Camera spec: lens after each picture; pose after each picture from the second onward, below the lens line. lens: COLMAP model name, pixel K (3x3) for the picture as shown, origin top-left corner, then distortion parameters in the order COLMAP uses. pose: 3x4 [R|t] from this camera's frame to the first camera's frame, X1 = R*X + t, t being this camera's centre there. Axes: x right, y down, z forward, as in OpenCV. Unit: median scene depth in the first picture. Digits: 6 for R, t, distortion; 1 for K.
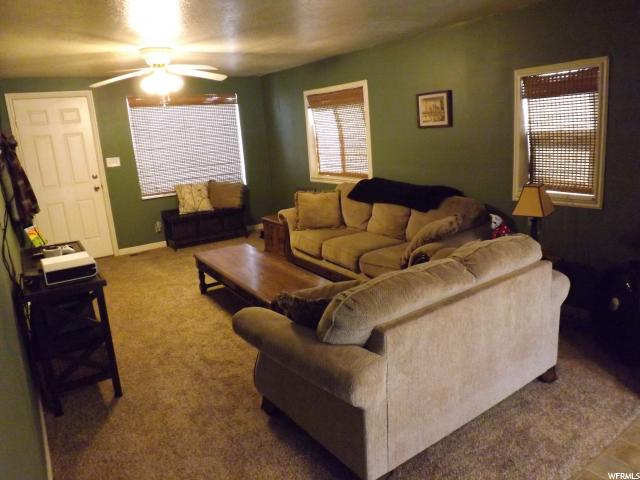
lens RADIAL K [[465.1, 0, 320.7], [0, 465.1, 238.3], [0, 0, 1]] dist [-0.046623, 0.000915]
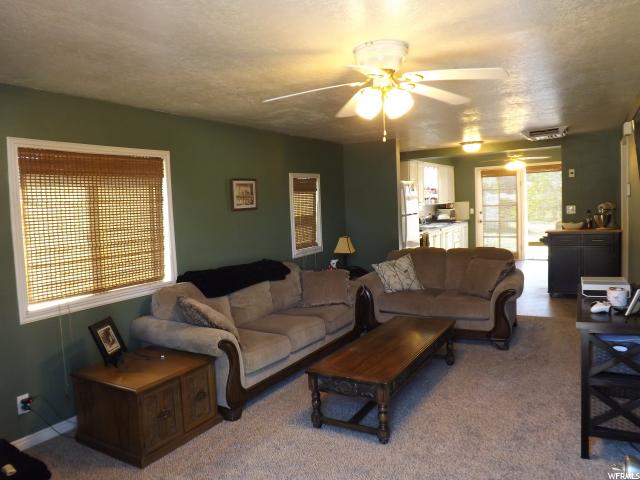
lens RADIAL K [[465.1, 0, 321.3], [0, 465.1, 237.8], [0, 0, 1]] dist [-0.046623, 0.000915]
pose [[-0.451254, 0.034015, 0.891747, -0.798932], [0.299404, 0.947124, 0.115381, -0.246822], [-0.840671, 0.319059, -0.437578, 1.328768]]
